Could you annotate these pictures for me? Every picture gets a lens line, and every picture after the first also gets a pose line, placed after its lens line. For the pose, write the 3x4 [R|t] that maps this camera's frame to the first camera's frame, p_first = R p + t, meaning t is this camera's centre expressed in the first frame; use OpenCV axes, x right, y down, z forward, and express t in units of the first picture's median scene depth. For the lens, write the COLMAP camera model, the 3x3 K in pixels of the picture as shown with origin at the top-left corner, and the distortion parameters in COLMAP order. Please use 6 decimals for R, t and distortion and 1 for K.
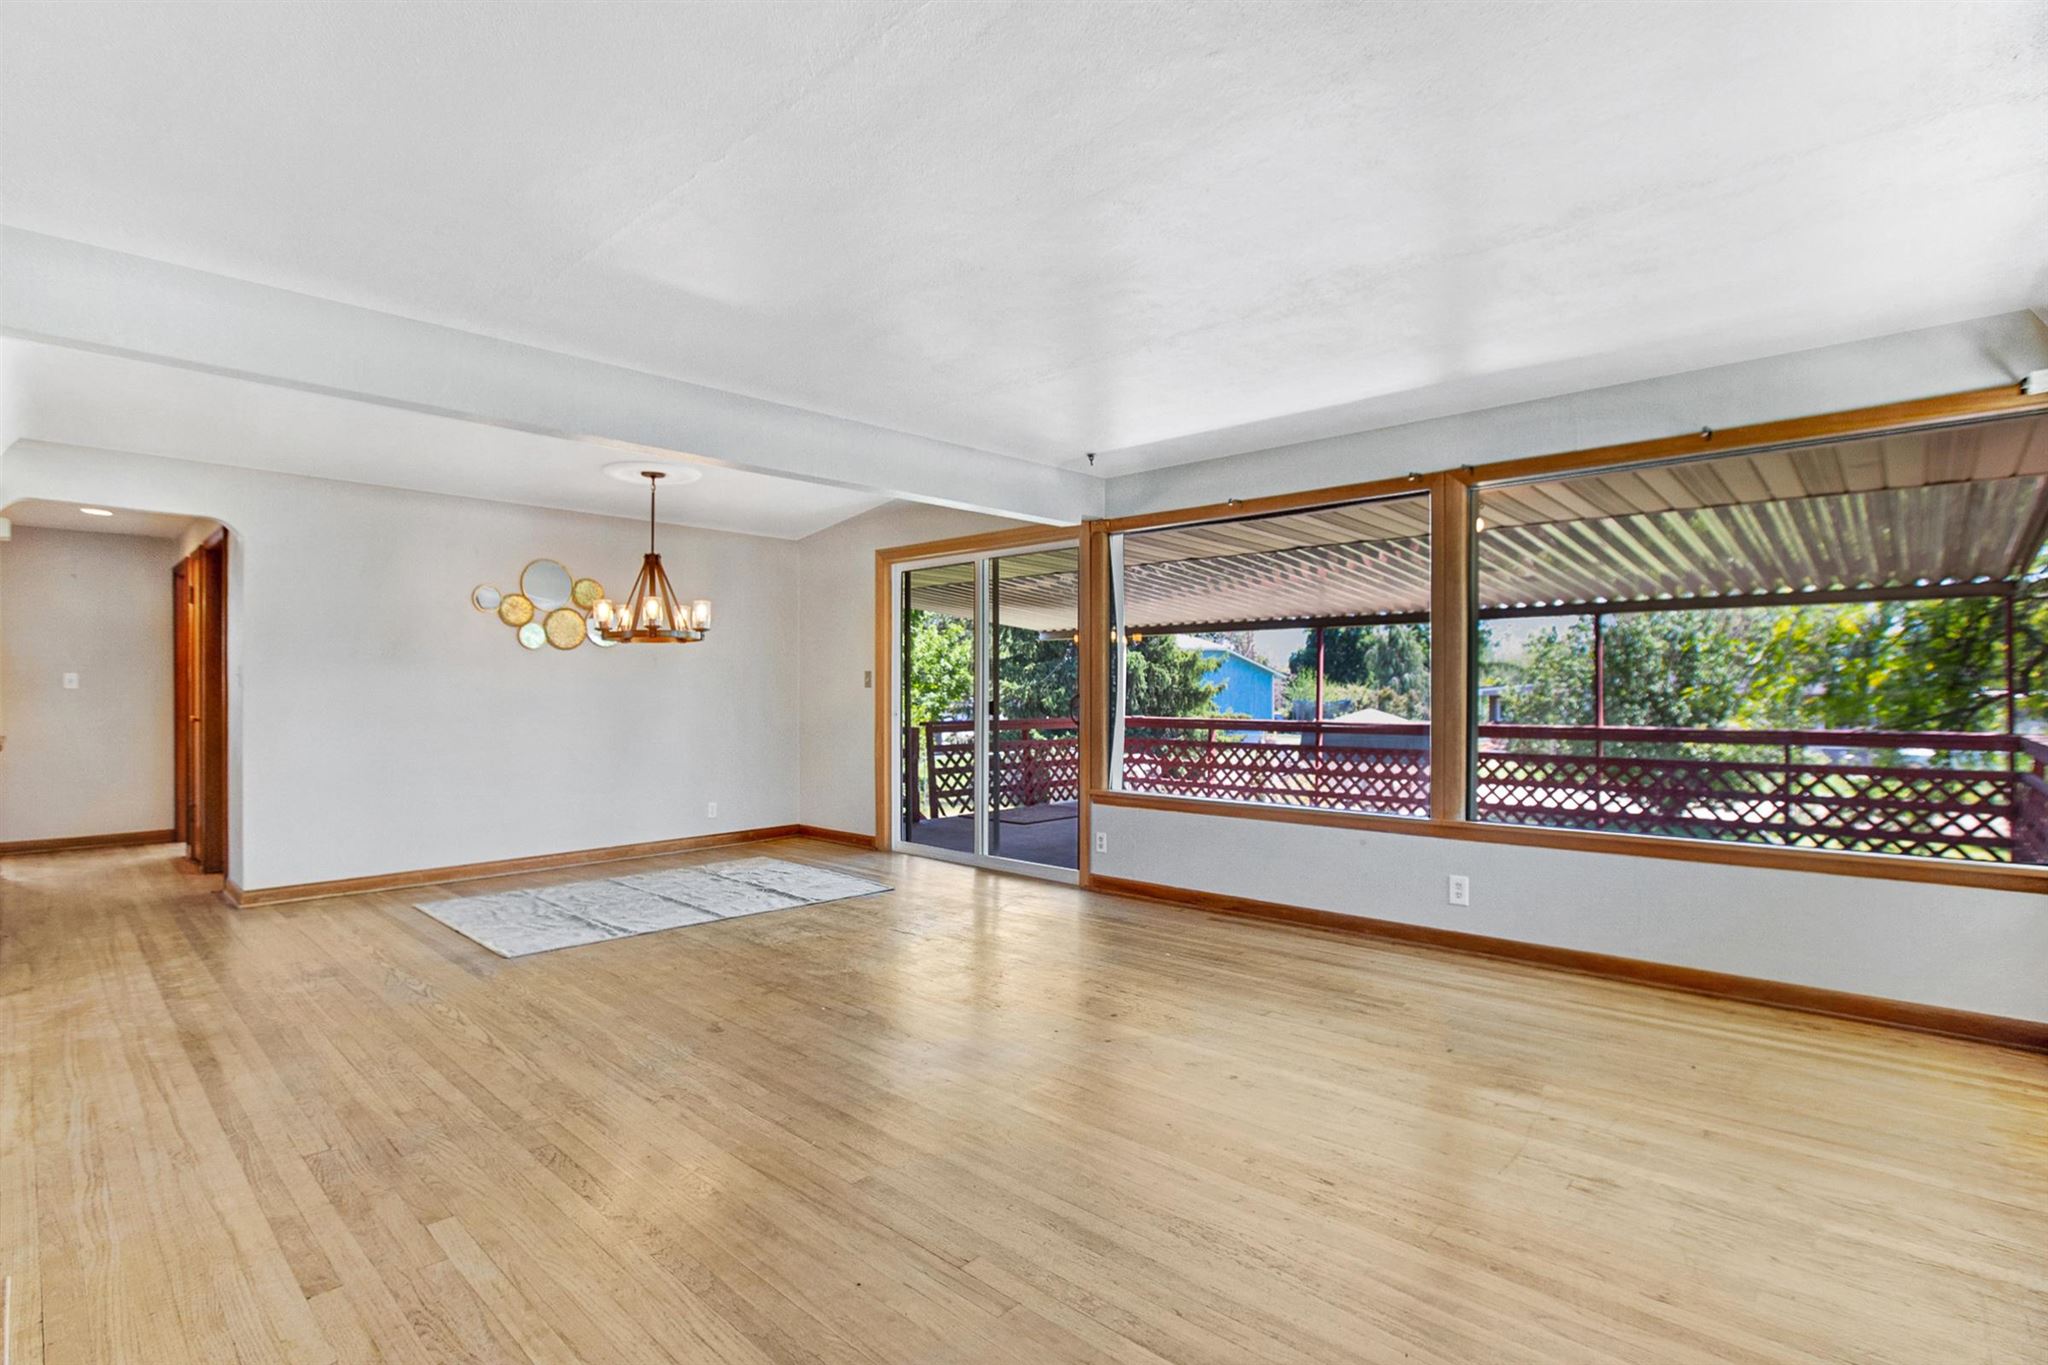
lens RADIAL K [[920.9, 0, 1025.2], [0, 920.9, 699.9], [0, 0, 1]] dist [0.003186, 0.002371]
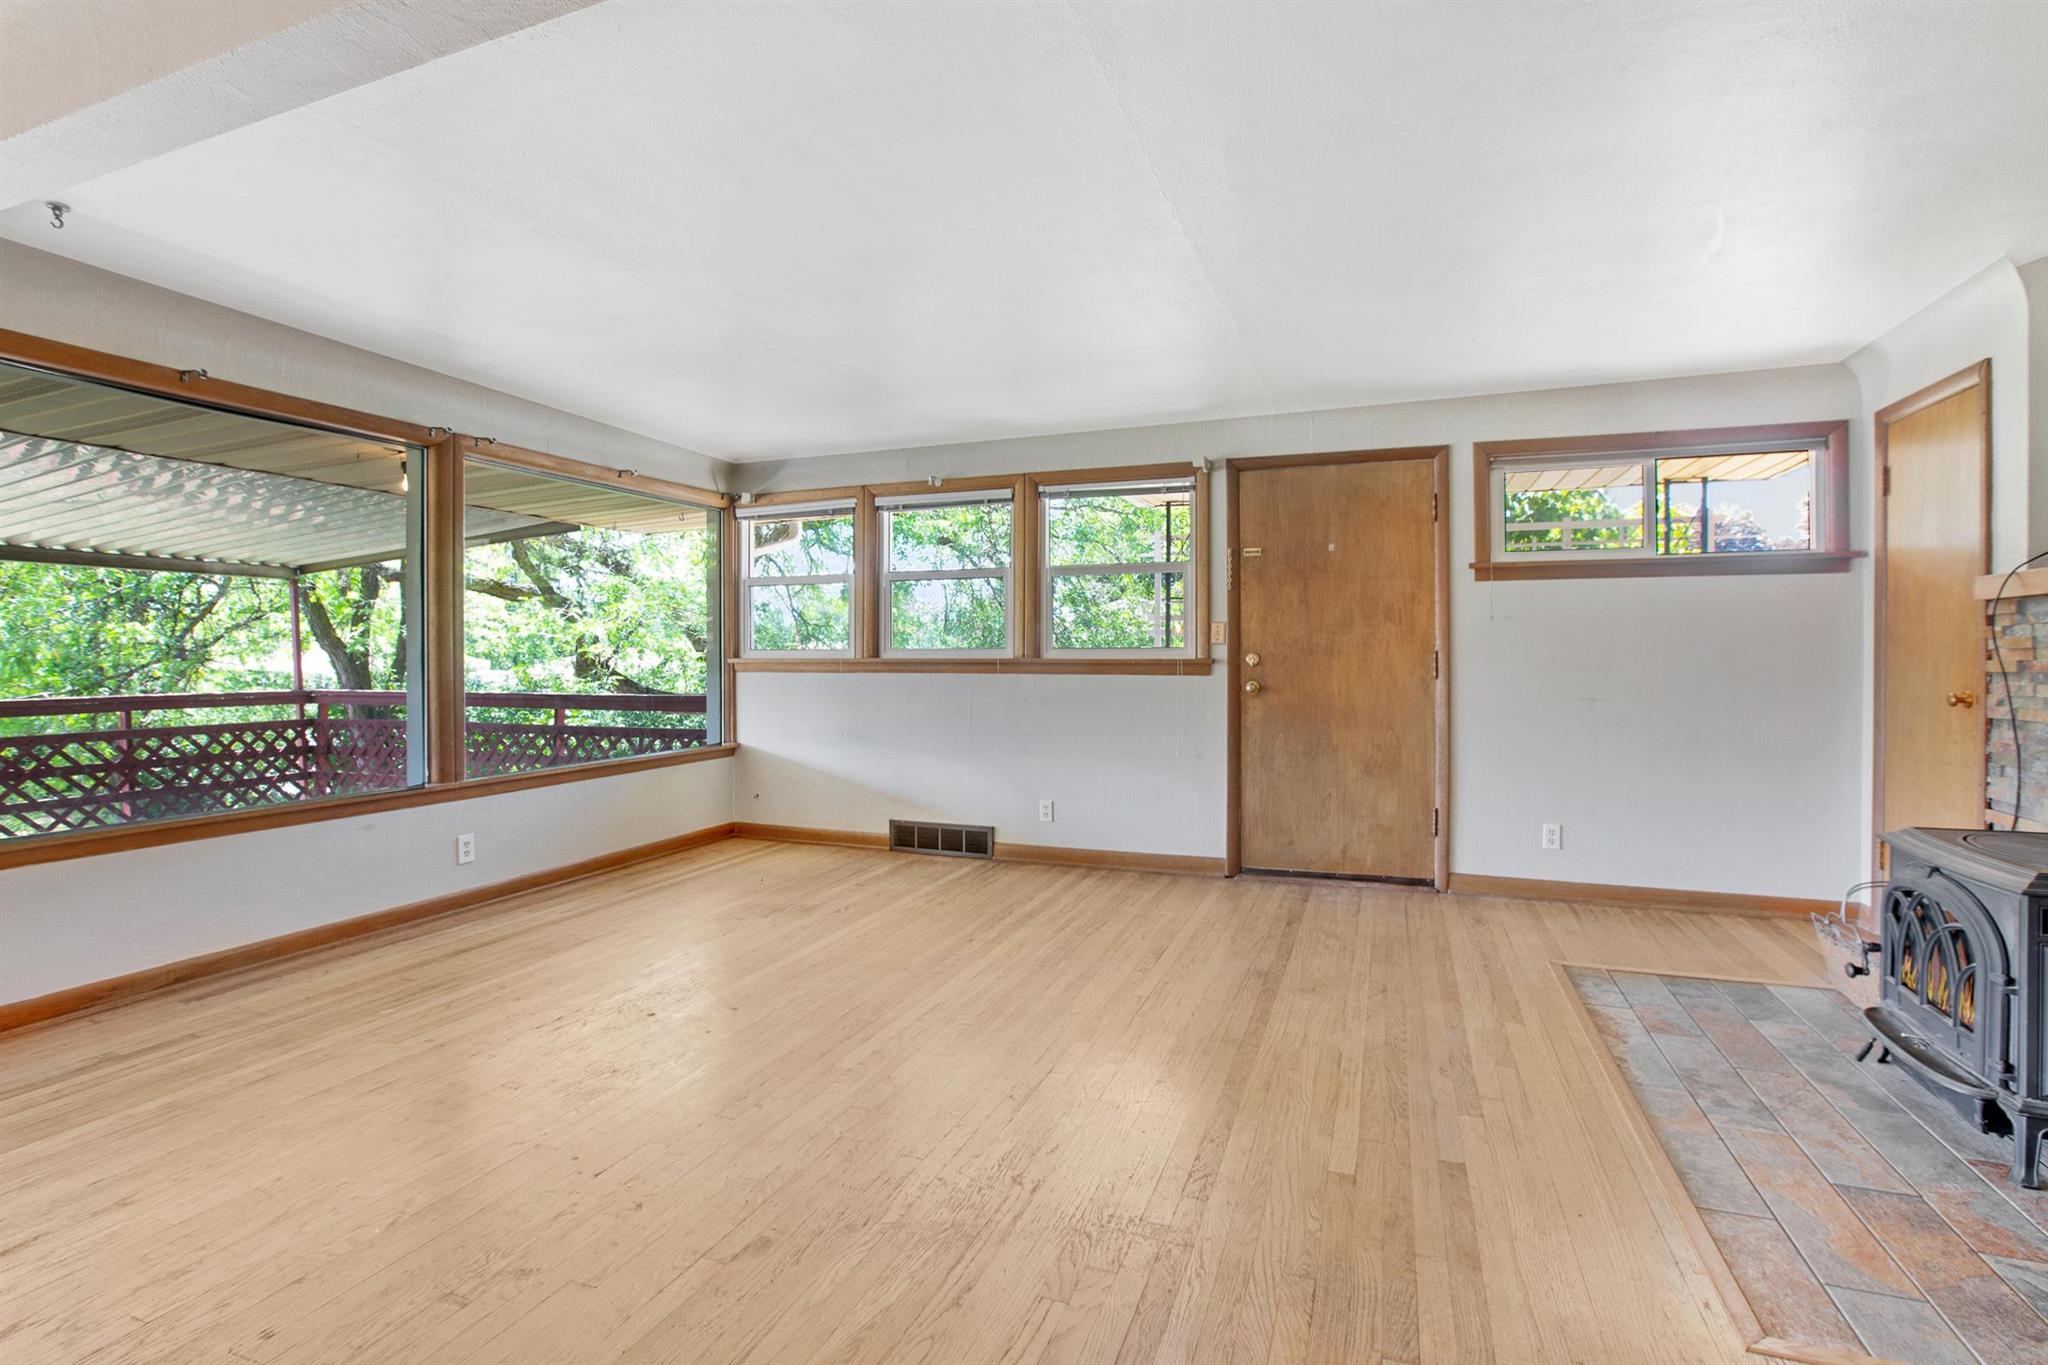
lens RADIAL K [[920.9, 0, 1028.6], [0, 920.9, 670.3], [0, 0, 1]] dist [0.003186, 0.002371]
pose [[-0.360356, 0.002096, 0.932812, -0.598291], [-0.003461, 0.999988, -0.003584, 0.012729], [-0.932808, -0.004520, -0.360345, 0.696002]]
